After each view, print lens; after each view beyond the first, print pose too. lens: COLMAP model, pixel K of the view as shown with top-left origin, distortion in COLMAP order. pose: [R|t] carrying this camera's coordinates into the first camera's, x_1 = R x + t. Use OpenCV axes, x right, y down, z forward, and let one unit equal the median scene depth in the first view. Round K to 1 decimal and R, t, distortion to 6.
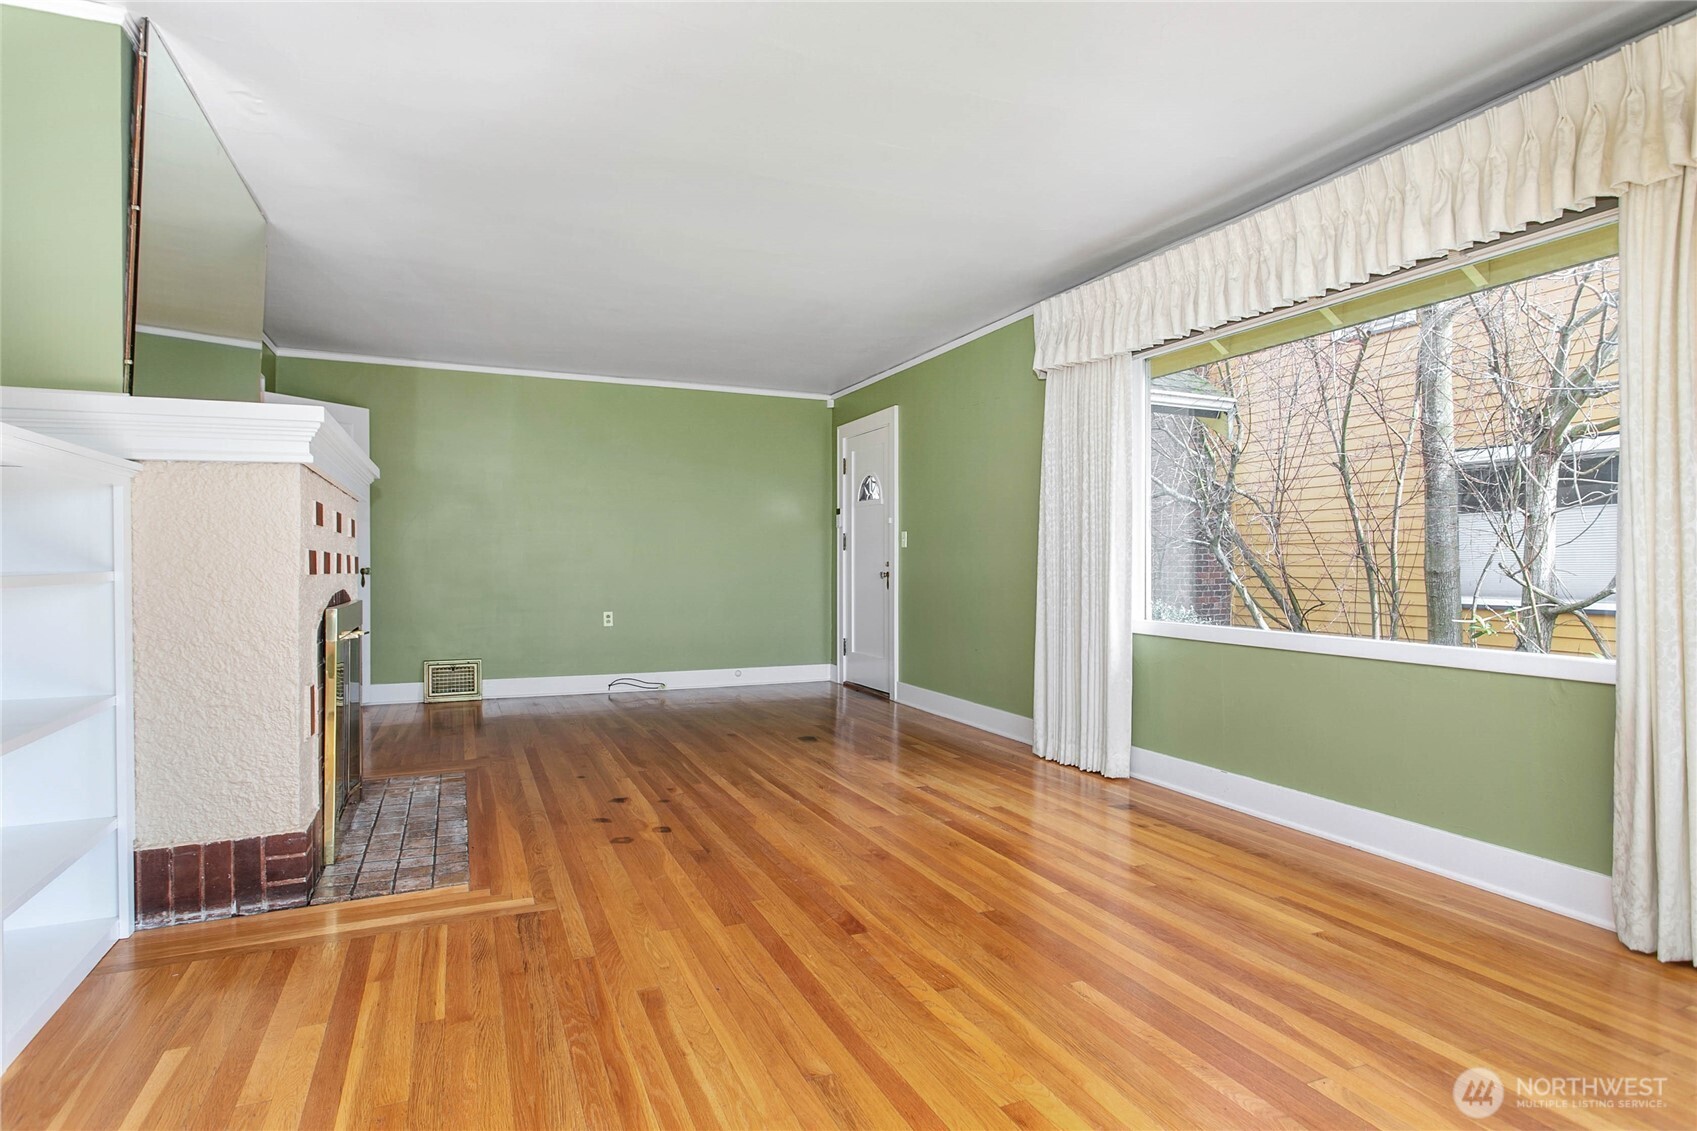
lens RADIAL K [[906.9, 0, 848.0], [0, 906.9, 565.6], [0, 0, 1]] dist [-0.015459, 0.000283]
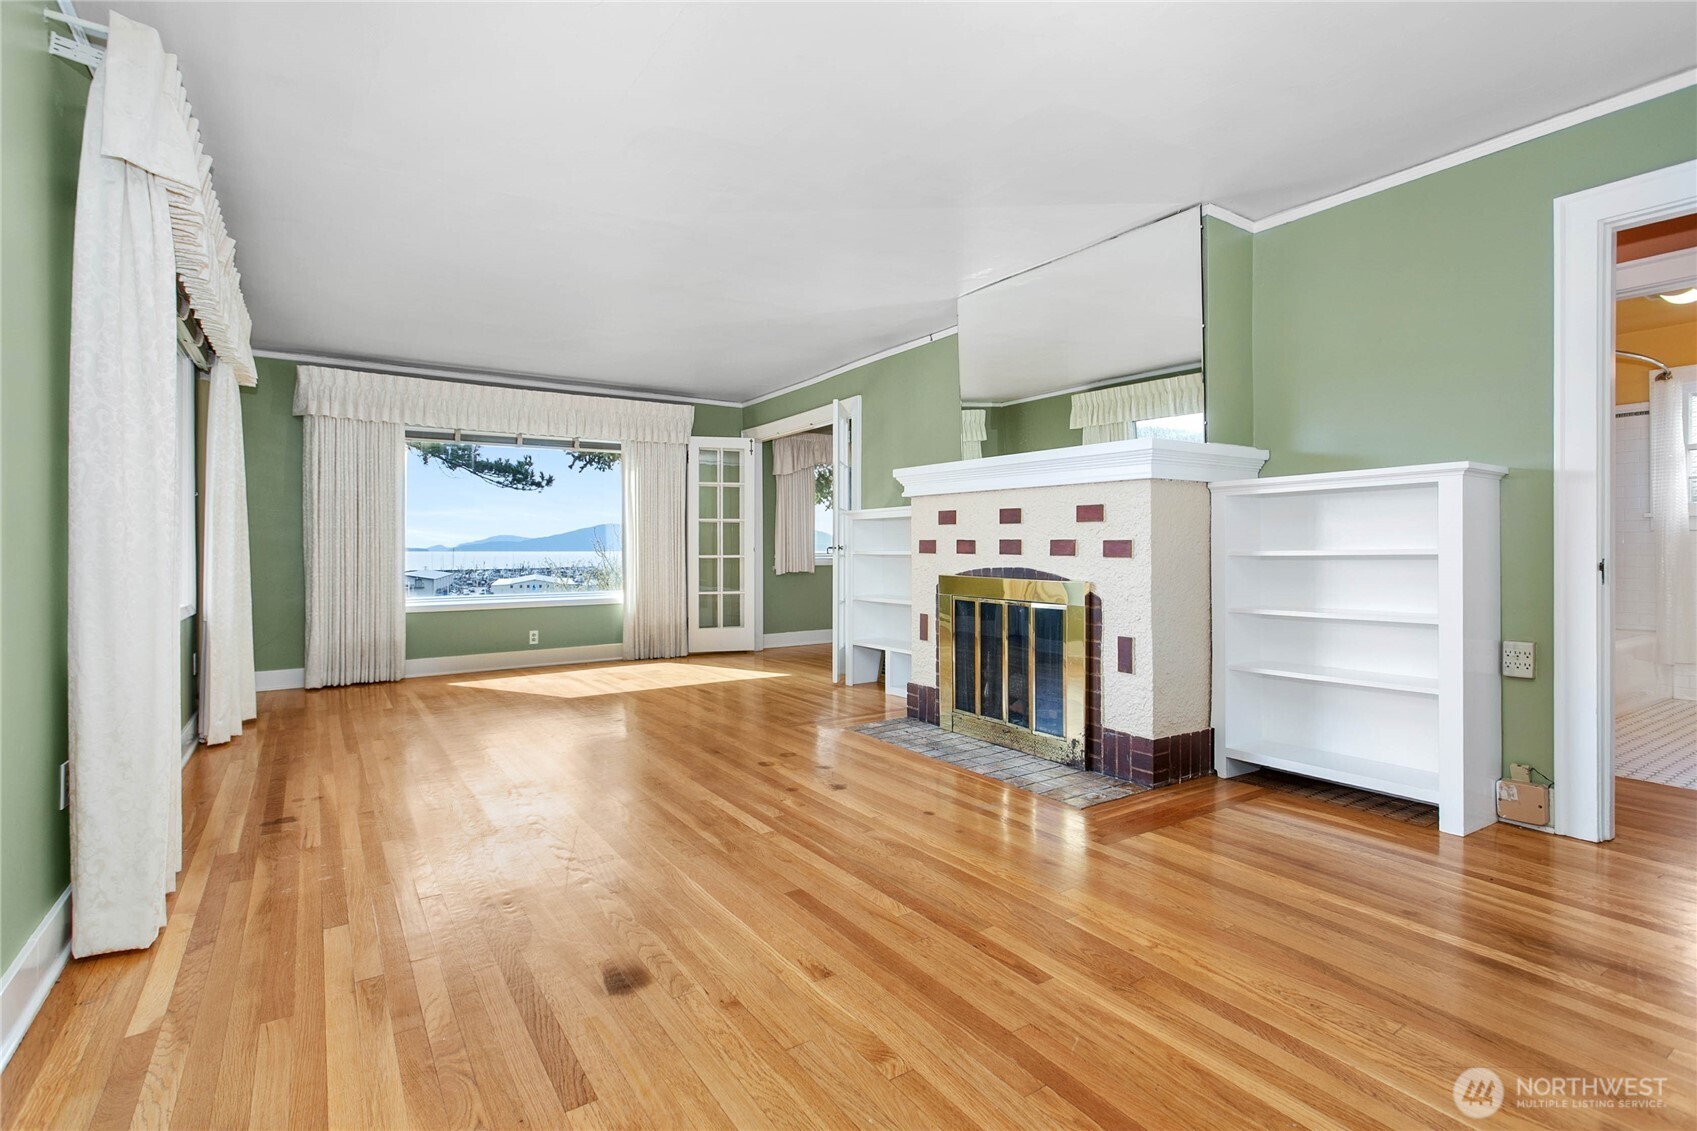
lens RADIAL K [[799.3, 0, 842.2], [0, 799.3, 553.2], [0, 0, 1]] dist [-0.005200, 0.002878]
pose [[-0.984969, 0.004732, -0.172665, -0.114266], [0.002944, 0.999939, 0.010607, -0.006382], [0.172705, 0.009939, -0.984924, 1.981044]]
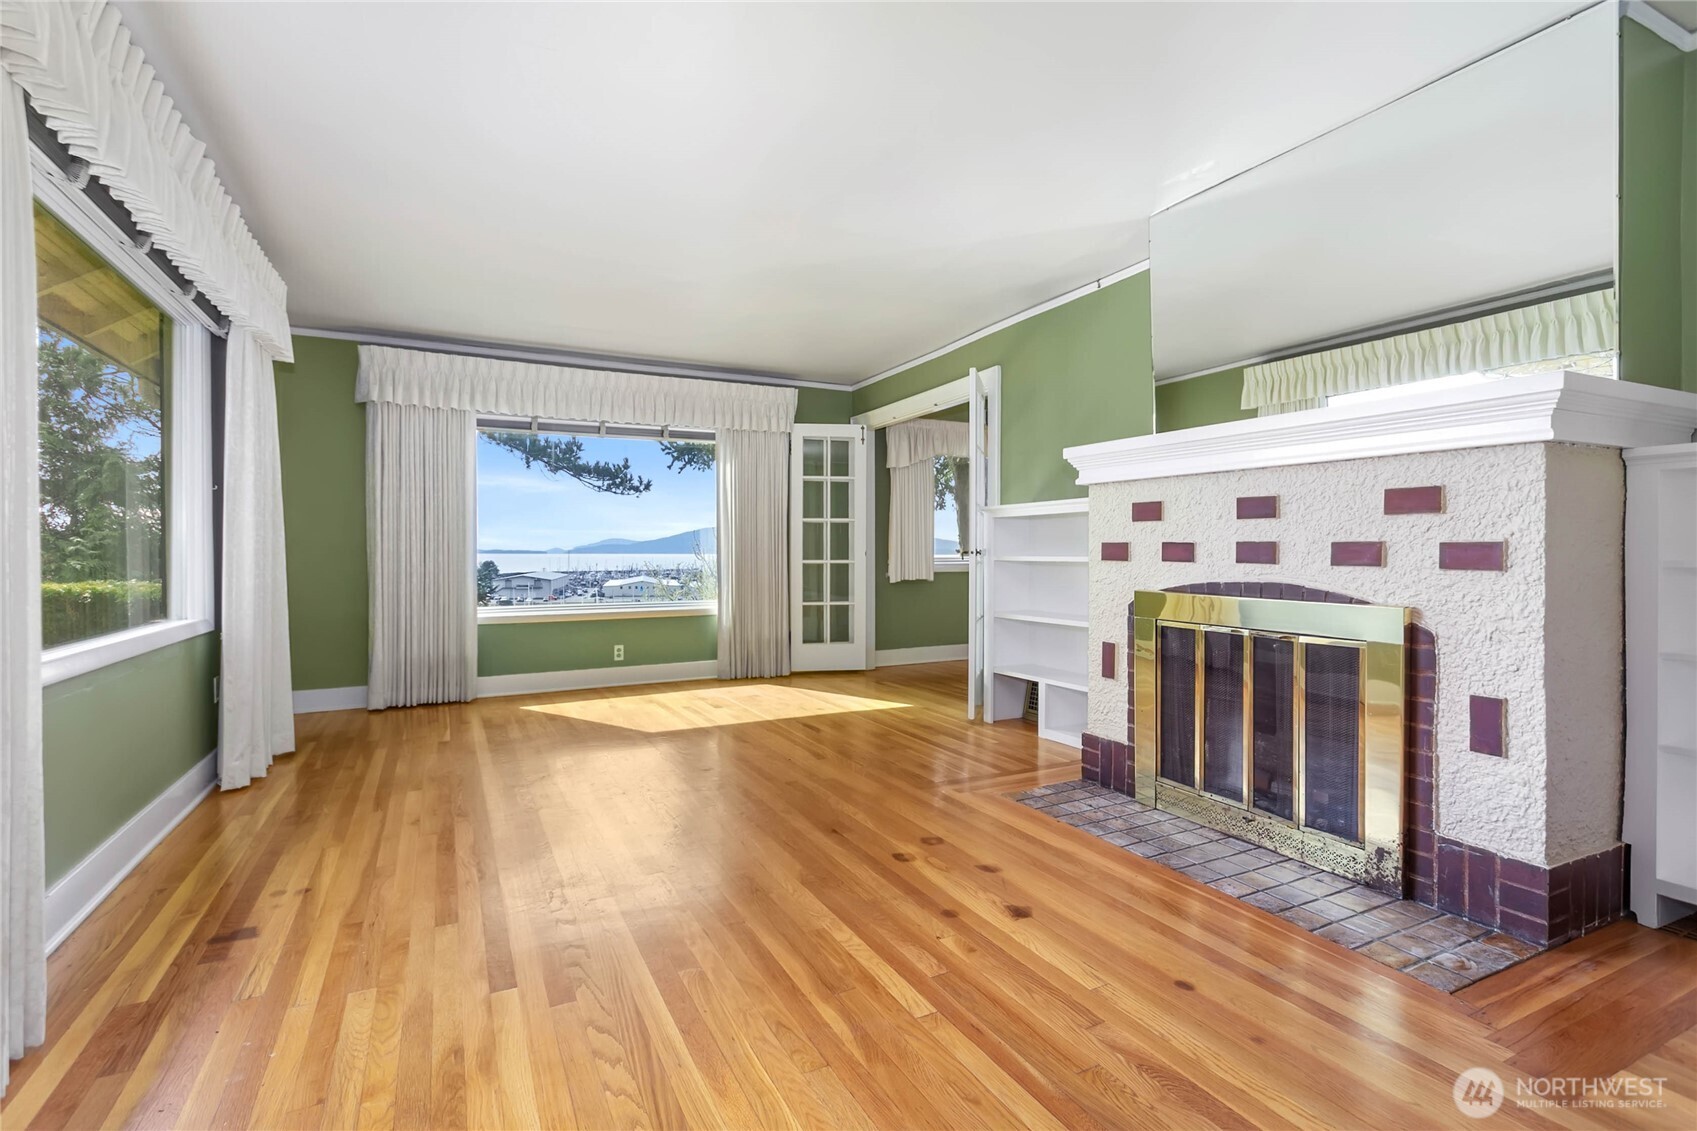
lens RADIAL K [[799.3, 0, 838.5], [0, 799.3, 558.2], [0, 0, 1]] dist [-0.005200, 0.002878]
pose [[-0.998851, 0.002498, -0.047856, -0.100230], [0.001897, 0.999919, 0.012604, -0.007383], [0.047883, 0.012499, -0.998775, 1.675196]]
